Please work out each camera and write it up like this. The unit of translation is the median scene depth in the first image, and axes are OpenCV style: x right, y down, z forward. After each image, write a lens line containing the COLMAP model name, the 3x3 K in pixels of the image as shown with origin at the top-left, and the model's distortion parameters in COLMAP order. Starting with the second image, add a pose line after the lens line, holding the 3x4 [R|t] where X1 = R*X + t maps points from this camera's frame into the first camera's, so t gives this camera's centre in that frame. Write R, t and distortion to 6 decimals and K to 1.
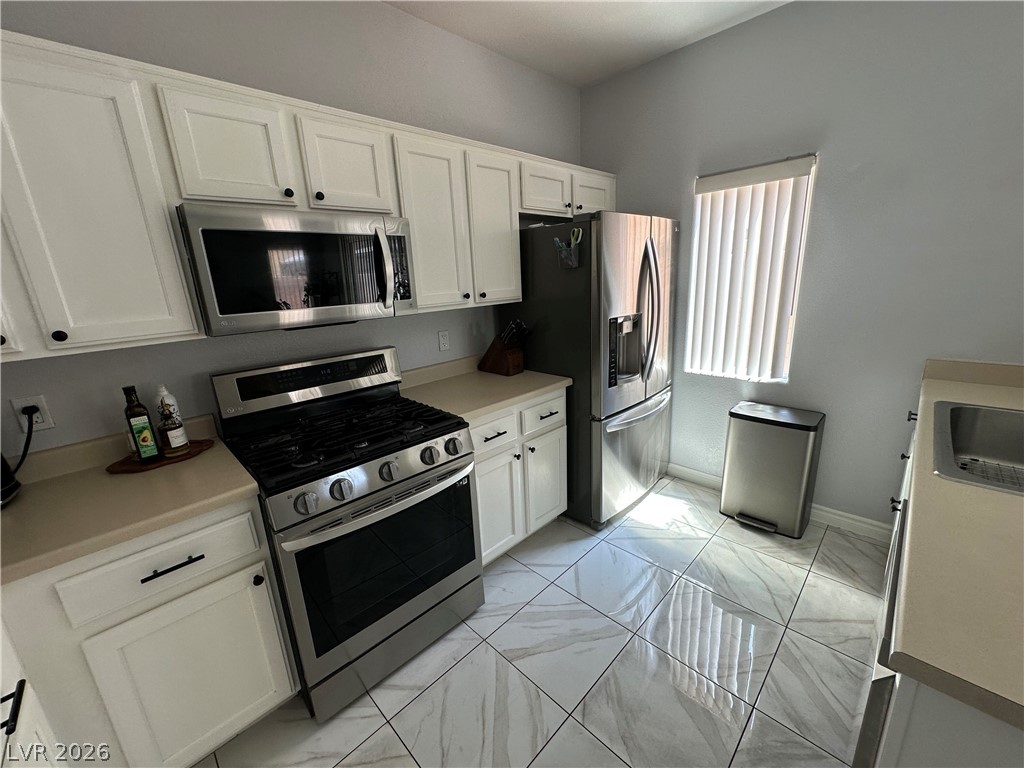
lens RADIAL K [[410.2, 0, 511.2], [0, 410.2, 383.5], [0, 0, 1]] dist [-0.002016, 0.000845]
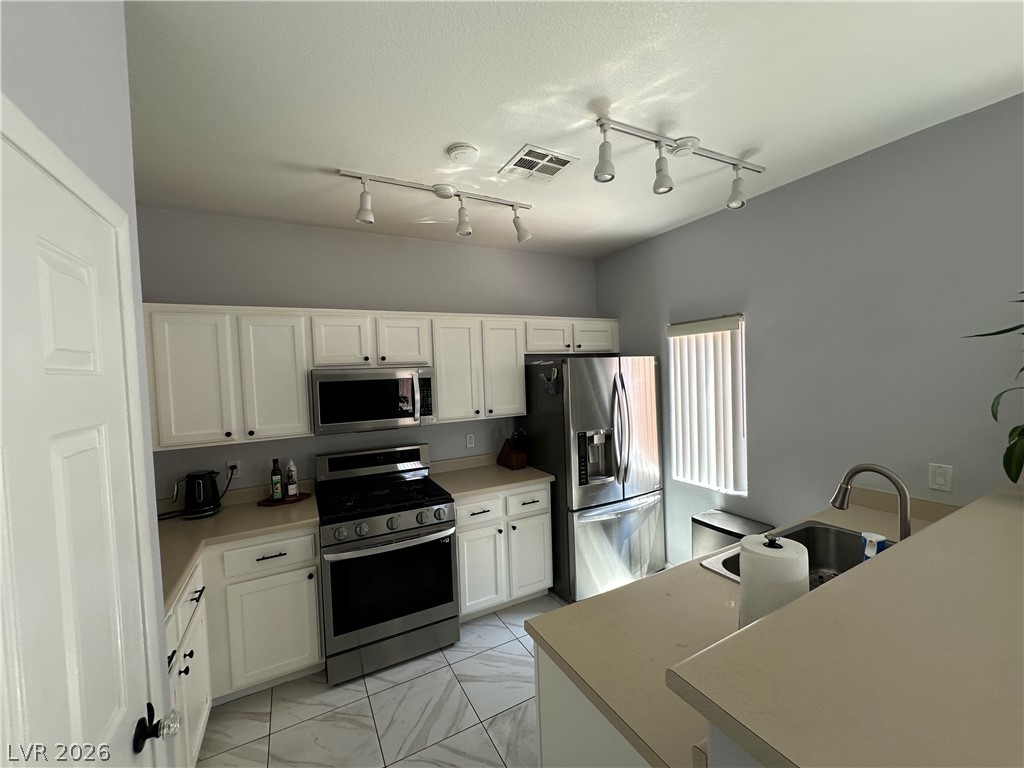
lens RADIAL K [[410.2, 0, 512.6], [0, 410.2, 383.5], [0, 0, 1]] dist [-0.002016, 0.000845]
pose [[0.957530, 0.021623, -0.287521, 0.504469], [-0.083018, 0.975631, -0.203104, -0.029693], [0.276123, 0.218348, 0.935992, -0.422900]]
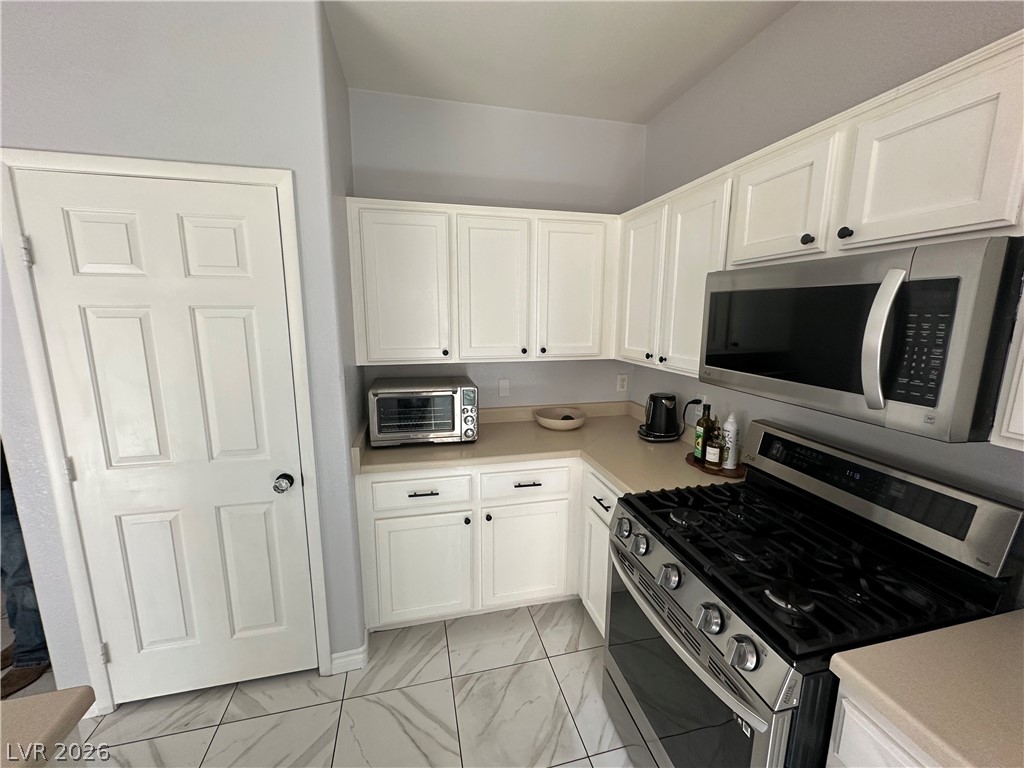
lens RADIAL K [[410.2, 0, 511.3], [0, 410.2, 384.6], [0, 0, 1]] dist [-0.002016, 0.000845]
pose [[-0.509963, 0.193791, -0.838083, 0.398841], [-0.204698, 0.918965, 0.337050, -0.289512], [0.835486, 0.343437, -0.428970, 0.782104]]
